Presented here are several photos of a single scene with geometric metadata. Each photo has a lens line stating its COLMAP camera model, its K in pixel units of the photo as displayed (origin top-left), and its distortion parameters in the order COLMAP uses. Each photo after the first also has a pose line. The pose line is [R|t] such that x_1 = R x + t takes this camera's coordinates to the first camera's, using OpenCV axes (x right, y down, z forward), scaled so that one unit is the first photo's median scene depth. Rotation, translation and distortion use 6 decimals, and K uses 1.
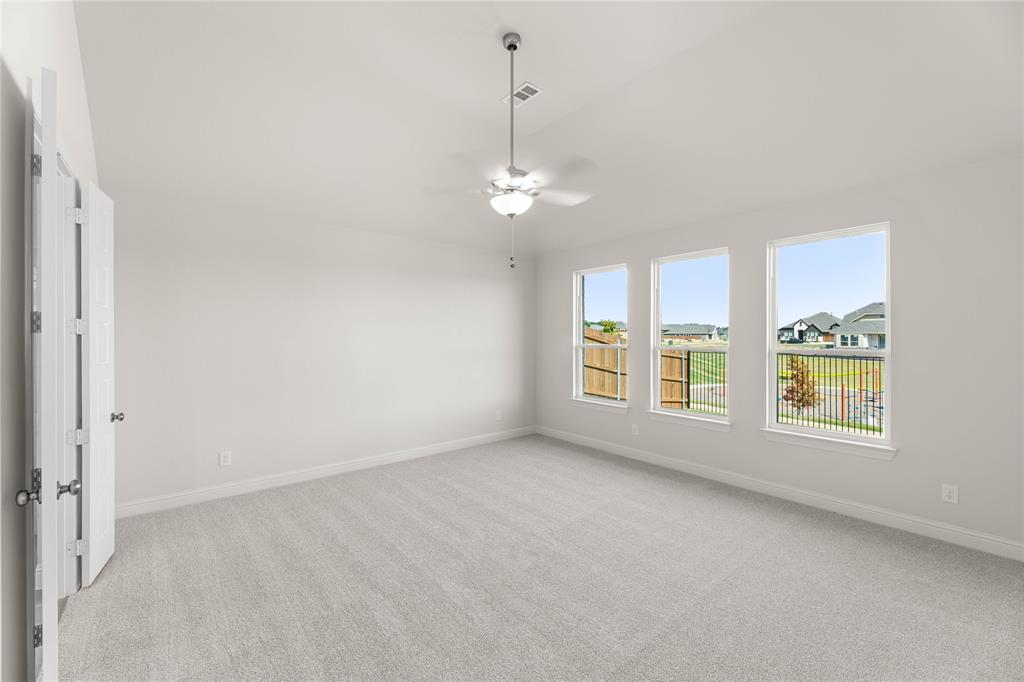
lens RADIAL K [[411.8, 0, 506.0], [0, 411.8, 335.3], [0, 0, 1]] dist [-0.008571, 0.000018]
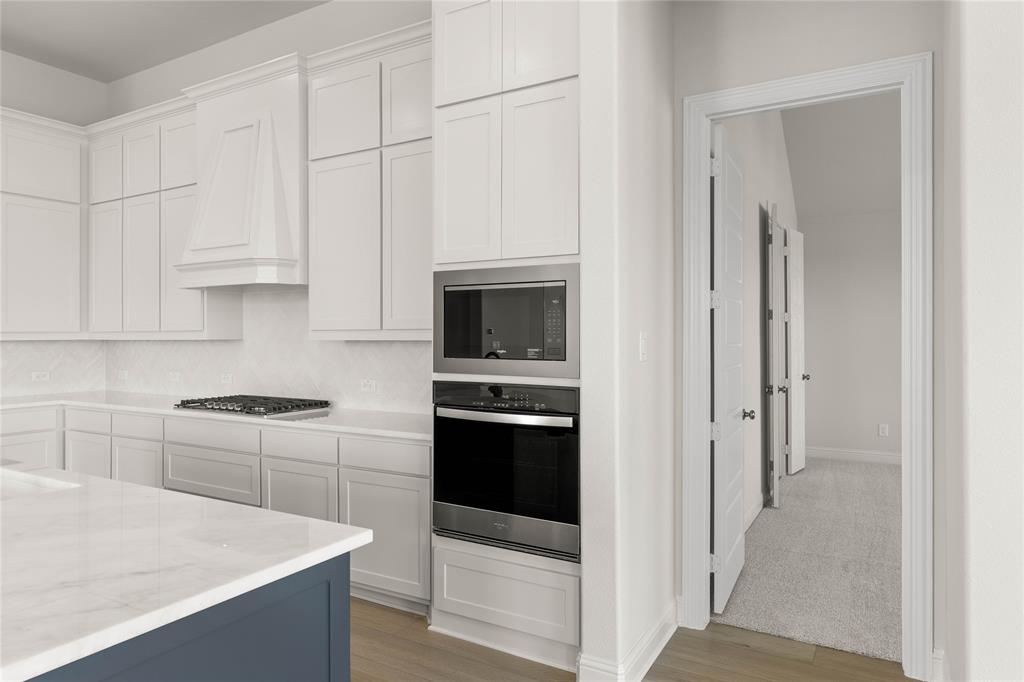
lens RADIAL K [[655.3, 0, 513.0], [0, 655.3, 327.9], [0, 0, 1]] dist [0.007225, 0.001447]
pose [[0.356777, -0.012474, -0.934106, 1.006151], [0.001330, 0.999917, -0.012844, 0.049267], [0.934189, 0.003340, 0.356764, -0.950234]]
